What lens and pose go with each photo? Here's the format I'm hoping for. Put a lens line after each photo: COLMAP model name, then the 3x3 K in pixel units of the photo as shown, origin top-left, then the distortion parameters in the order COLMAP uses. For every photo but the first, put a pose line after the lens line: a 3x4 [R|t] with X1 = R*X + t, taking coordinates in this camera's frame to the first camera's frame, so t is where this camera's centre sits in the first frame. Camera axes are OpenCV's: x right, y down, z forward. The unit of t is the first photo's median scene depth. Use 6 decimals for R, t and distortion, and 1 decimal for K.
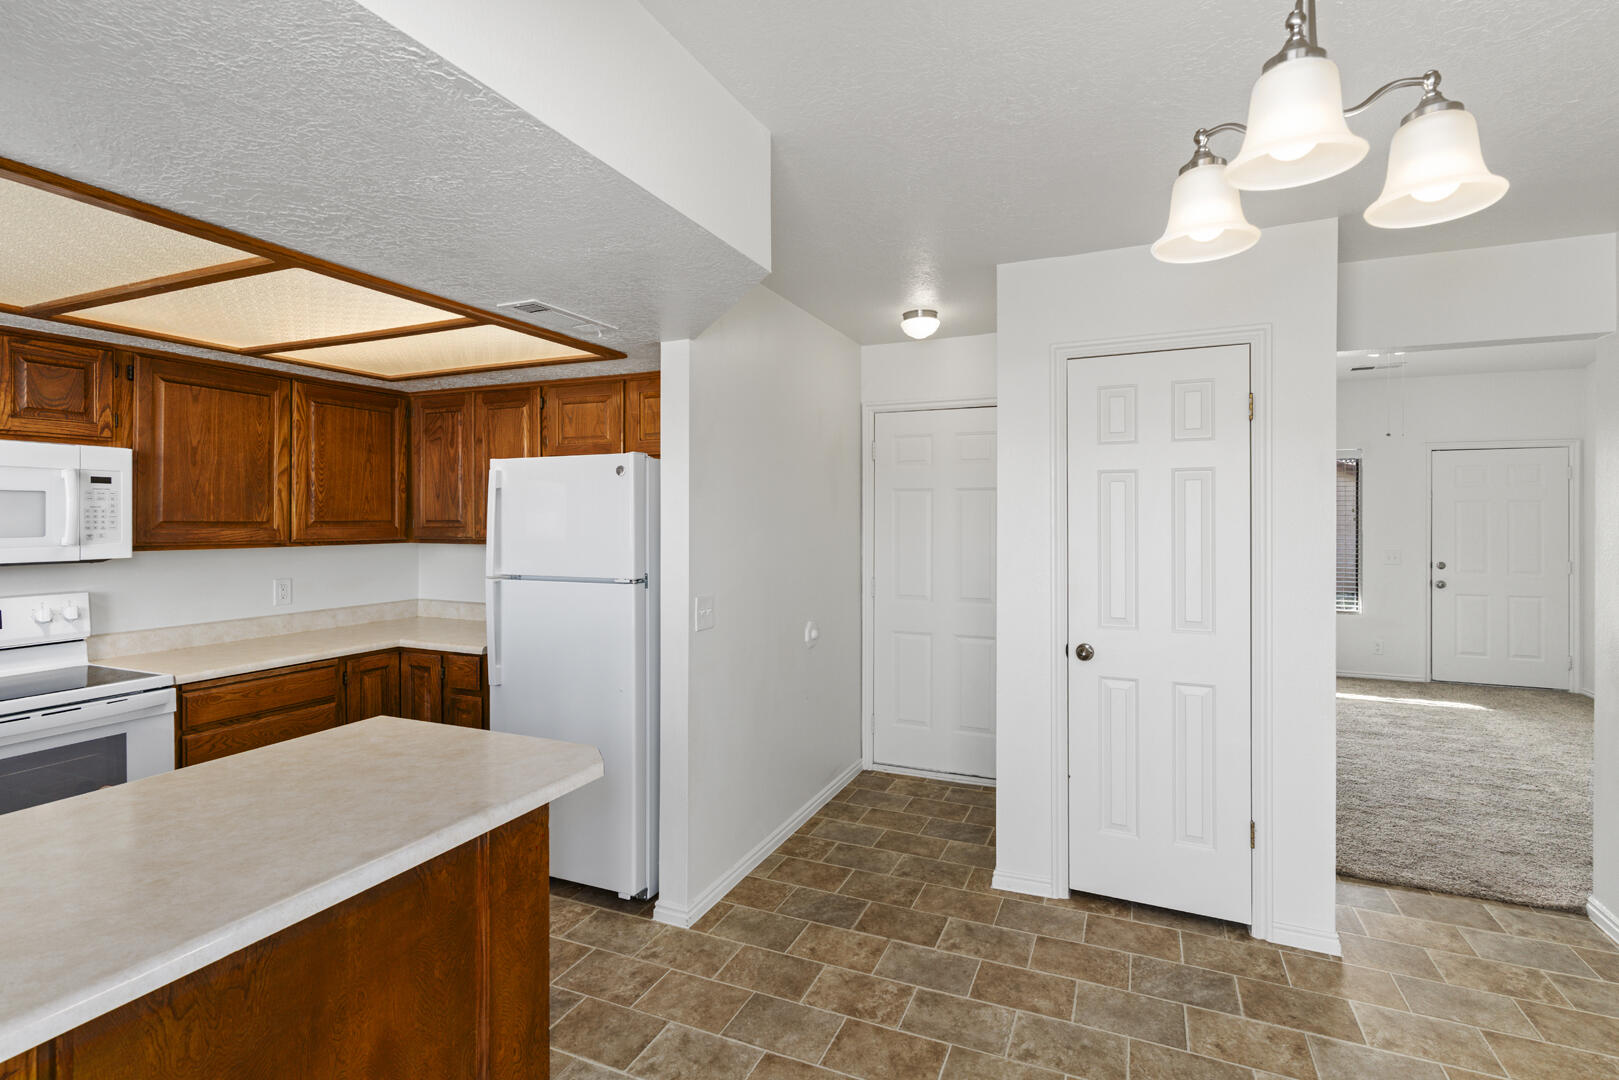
lens RADIAL K [[783.4, 0, 793.3], [0, 783.4, 519.4], [0, 0, 1]] dist [0.001462, -0.000419]
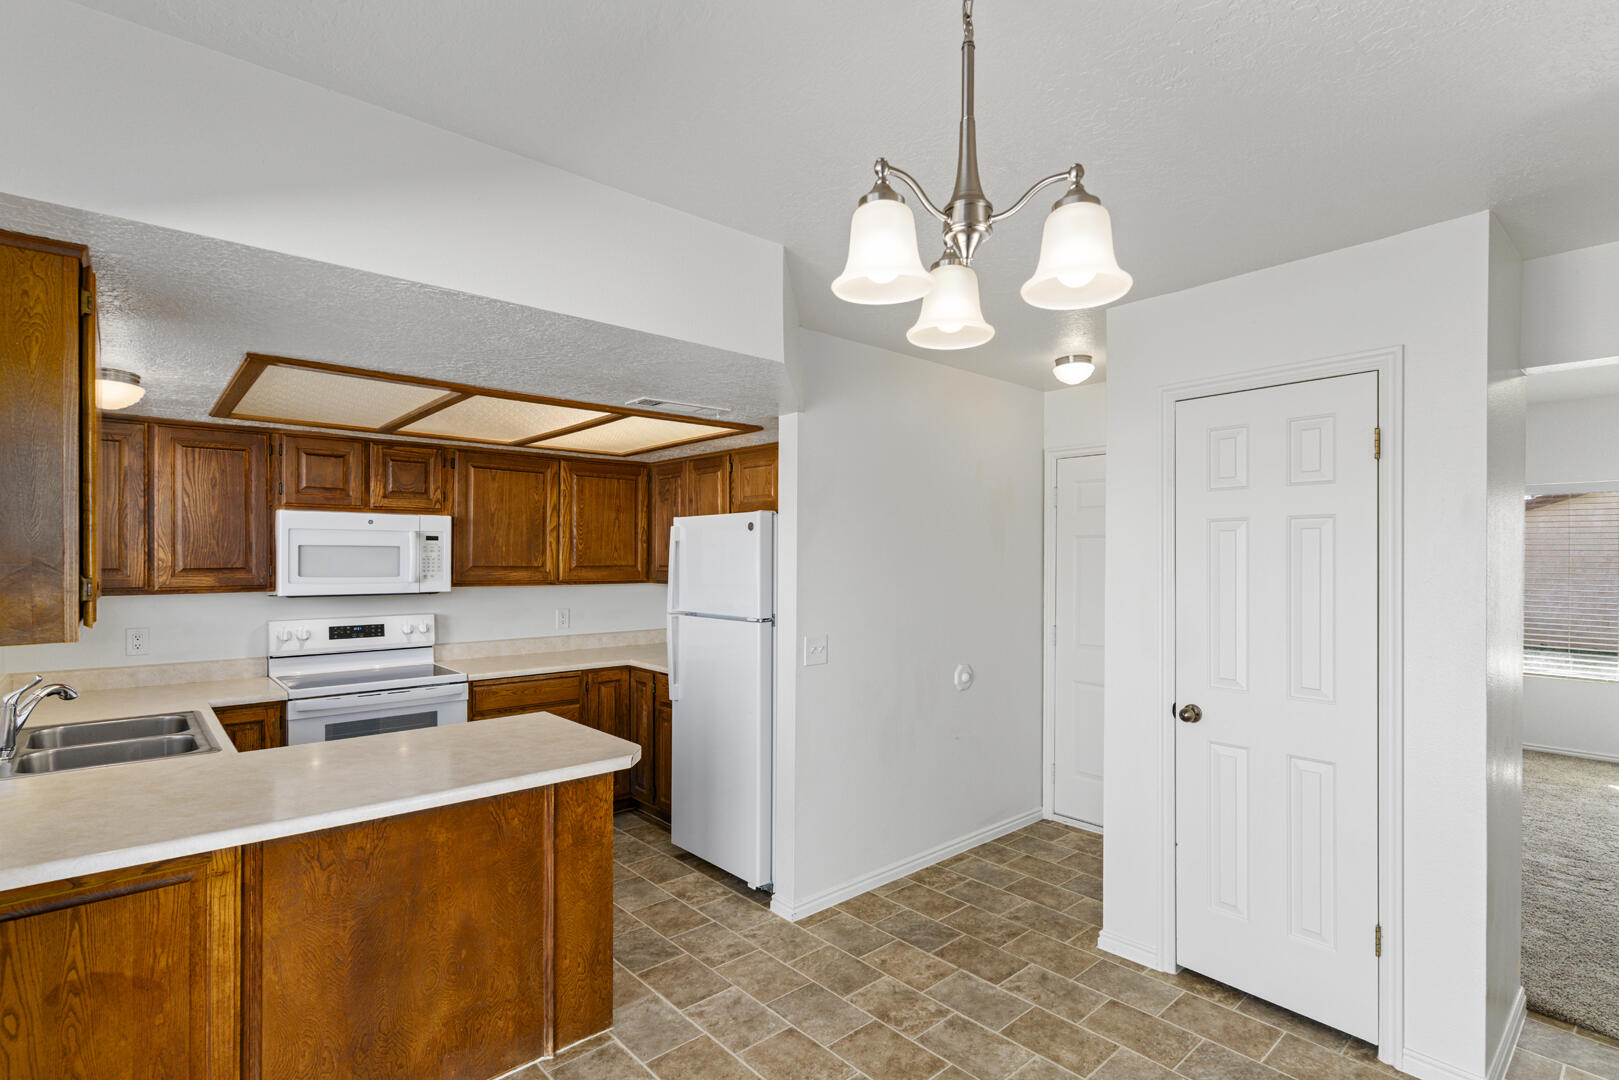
lens RADIAL K [[779.9, 0, 805.1], [0, 779.9, 557.1], [0, 0, 1]] dist [0.001548, 0.000253]
pose [[0.910352, 0.002931, -0.413825, 0.337359], [-0.003902, 0.999991, -0.001500, -0.014138], [0.413817, 0.002980, 0.910355, -0.039546]]
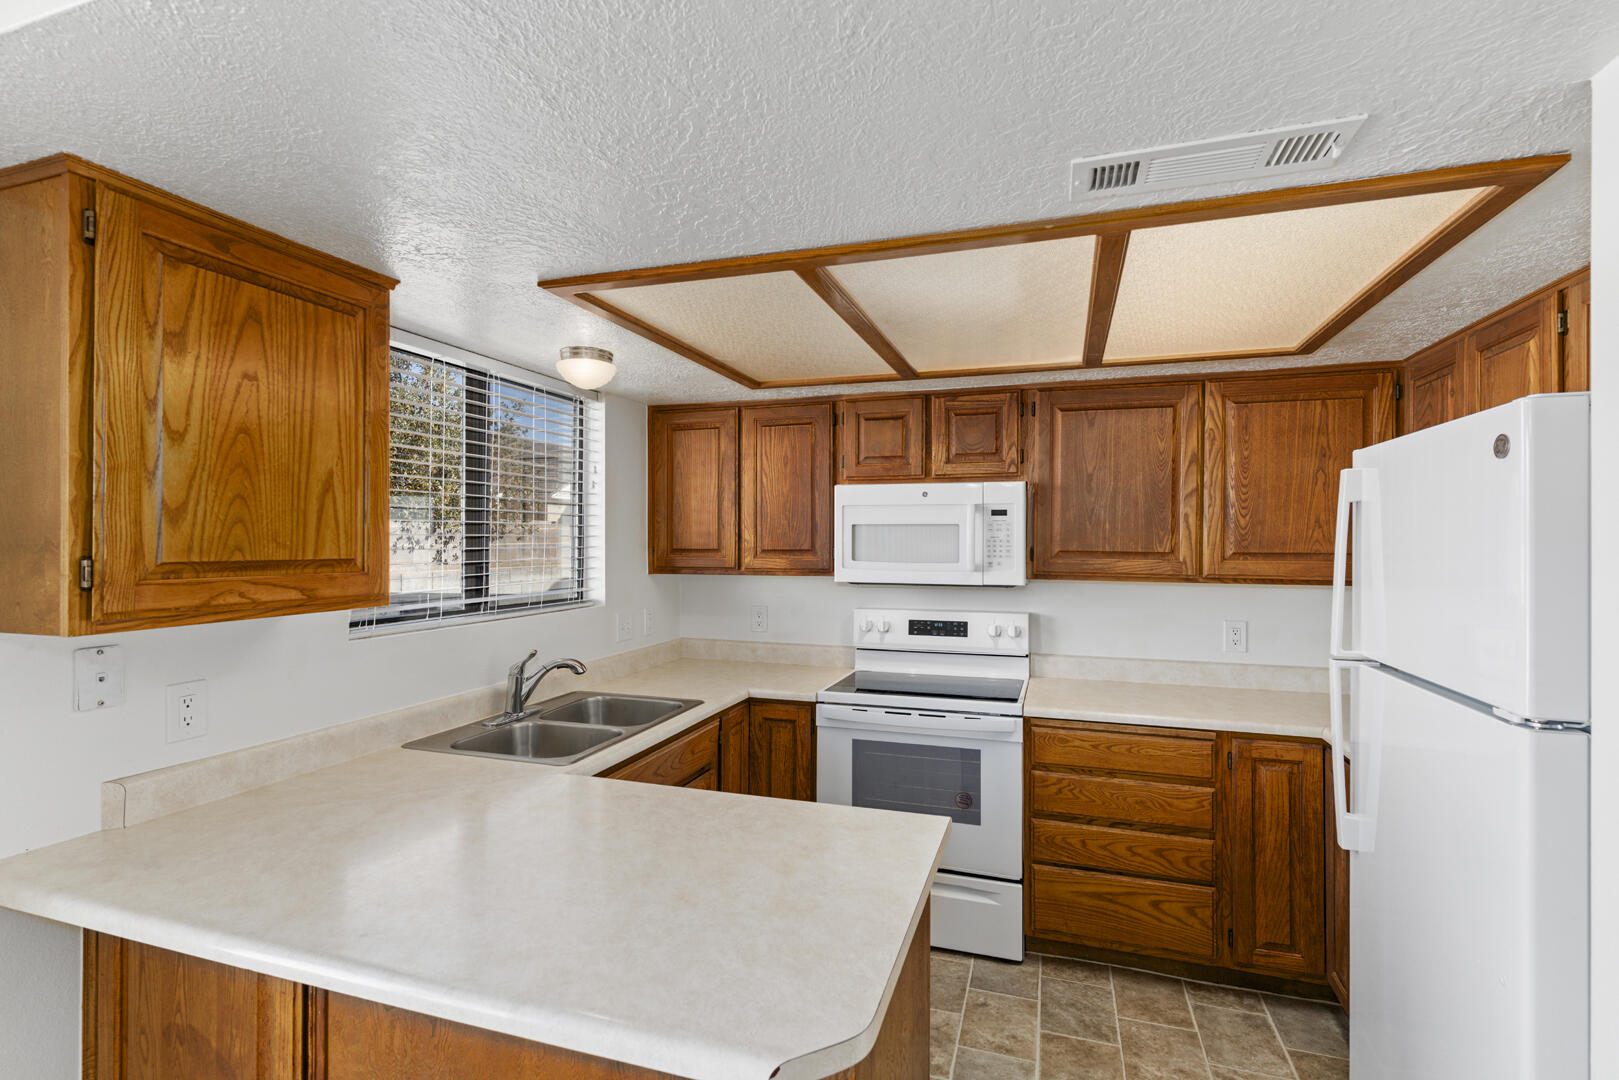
lens RADIAL K [[762.0, 0, 803.0], [0, 762.0, 535.8], [0, 0, 1]] dist [-0.000753, -0.000130]
pose [[0.097253, -0.002697, -0.995256, 0.138359], [-0.003952, 0.999987, -0.003096, -0.012562], [0.995252, 0.004234, 0.097242, 0.586486]]
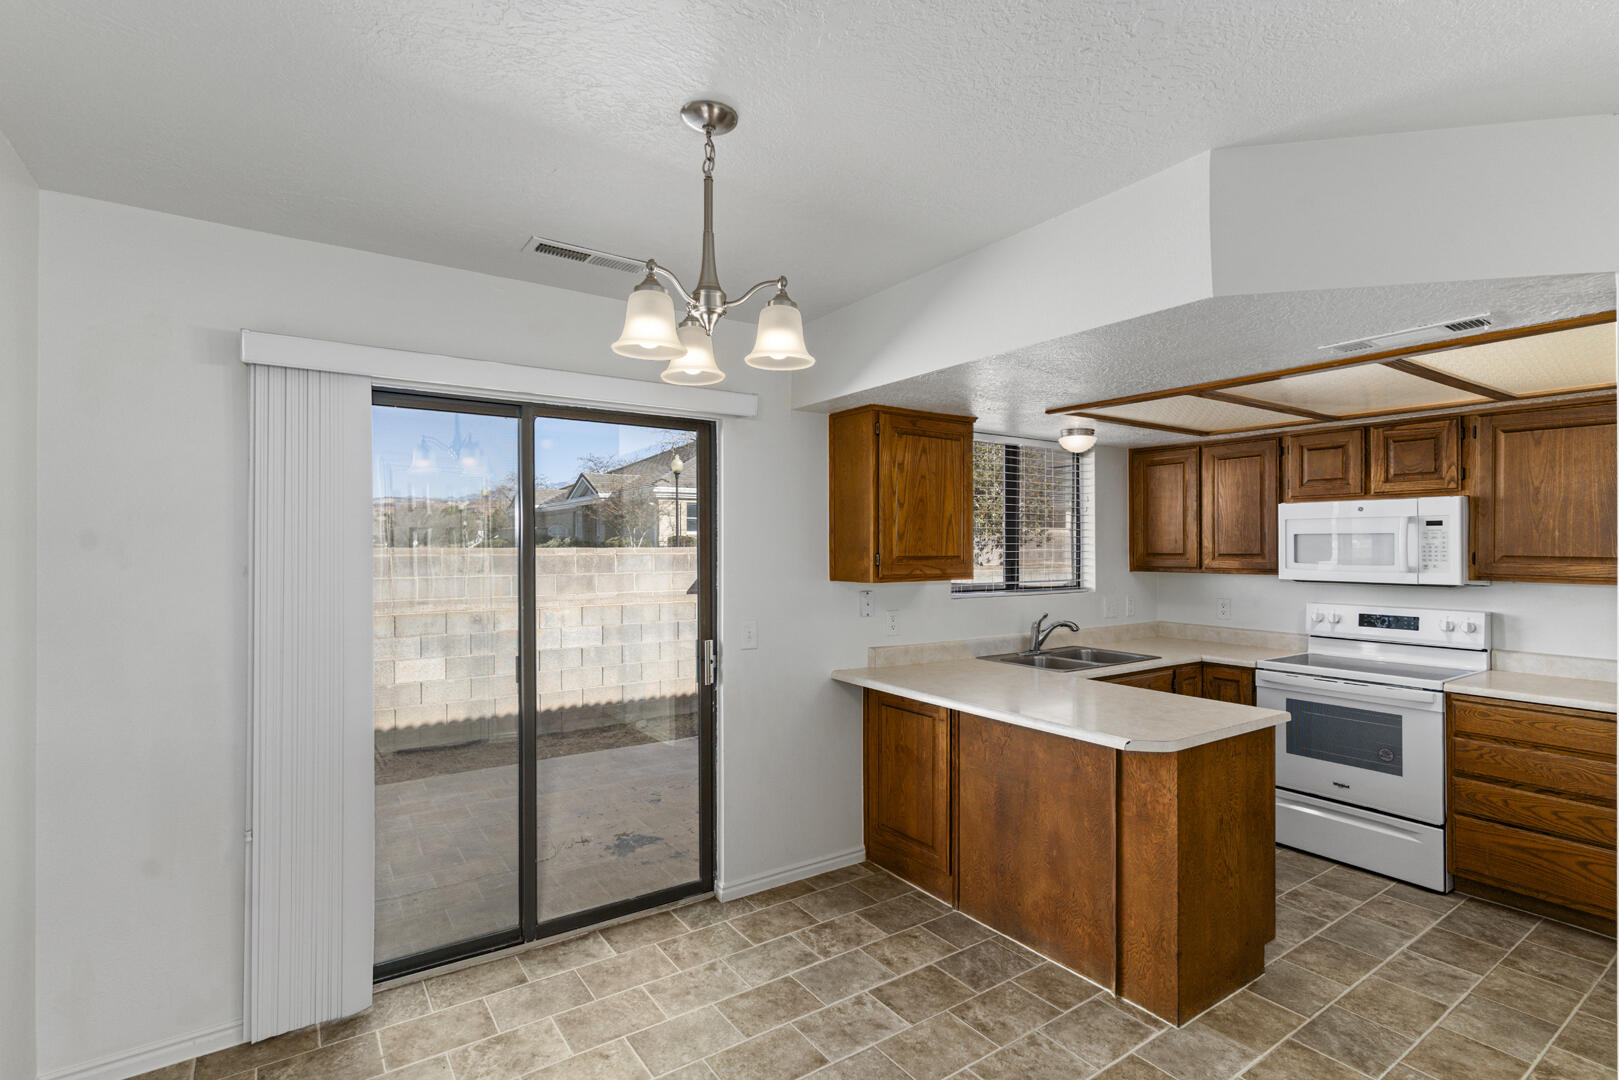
lens RADIAL K [[758.9, 0, 808.3], [0, 758.9, 541.7], [0, 0, 1]] dist [0.002499, 0.000623]
pose [[-0.525581, -0.002382, -0.850740, 0.681118], [-0.000540, 0.999997, -0.002466, -0.014936], [0.850743, -0.000837, -0.525580, 0.732862]]
